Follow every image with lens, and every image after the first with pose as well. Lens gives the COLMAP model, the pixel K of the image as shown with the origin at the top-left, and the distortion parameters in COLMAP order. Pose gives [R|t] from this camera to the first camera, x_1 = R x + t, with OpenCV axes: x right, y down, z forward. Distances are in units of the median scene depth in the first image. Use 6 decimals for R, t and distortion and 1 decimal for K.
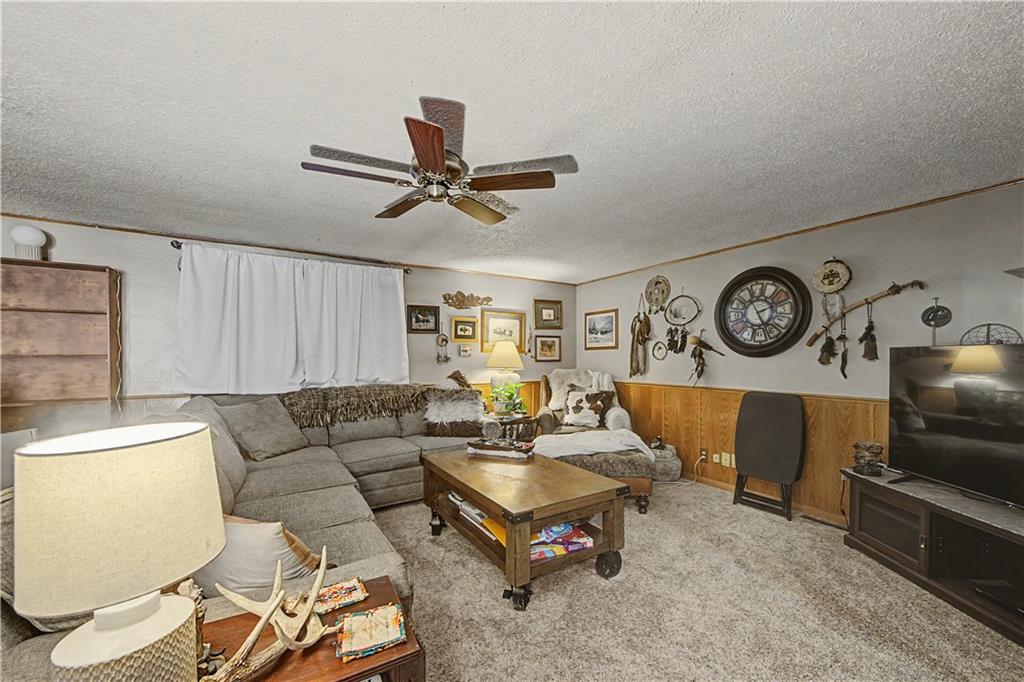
lens RADIAL K [[391.0, 0, 514.9], [0, 391.0, 347.8], [0, 0, 1]] dist [0.011726, -0.003670]
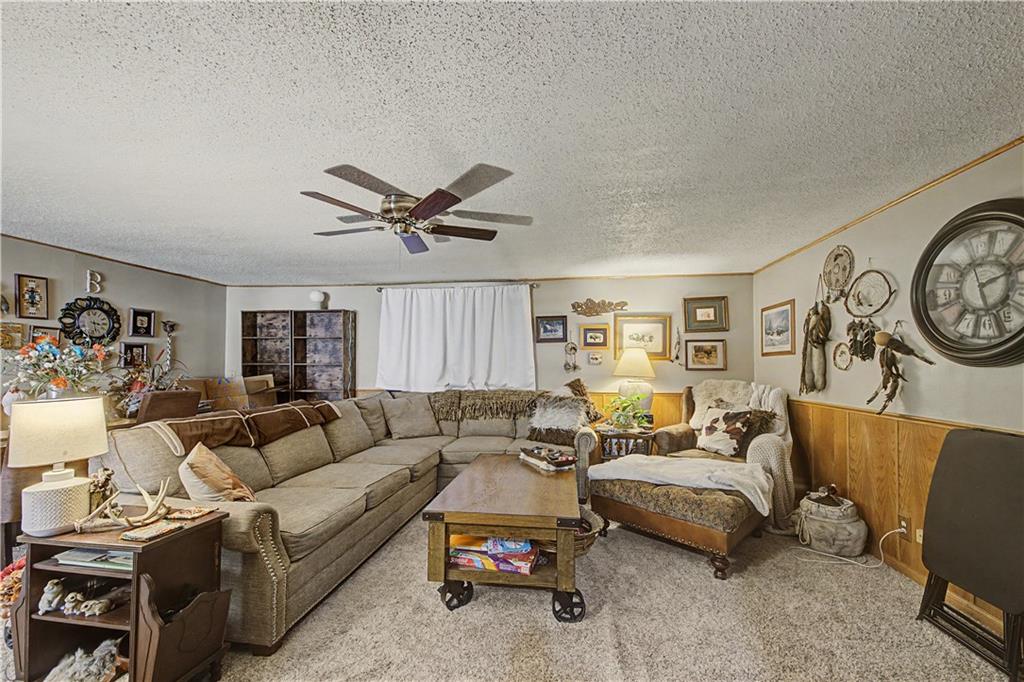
lens RADIAL K [[391.0, 0, 514.9], [0, 391.0, 347.8], [0, 0, 1]] dist [0.011726, -0.003670]
pose [[0.779033, -0.025878, -0.626448, 0.360217], [0.013593, 0.999610, -0.024389, 0.001506], [0.626835, 0.010484, 0.779081, 0.125632]]
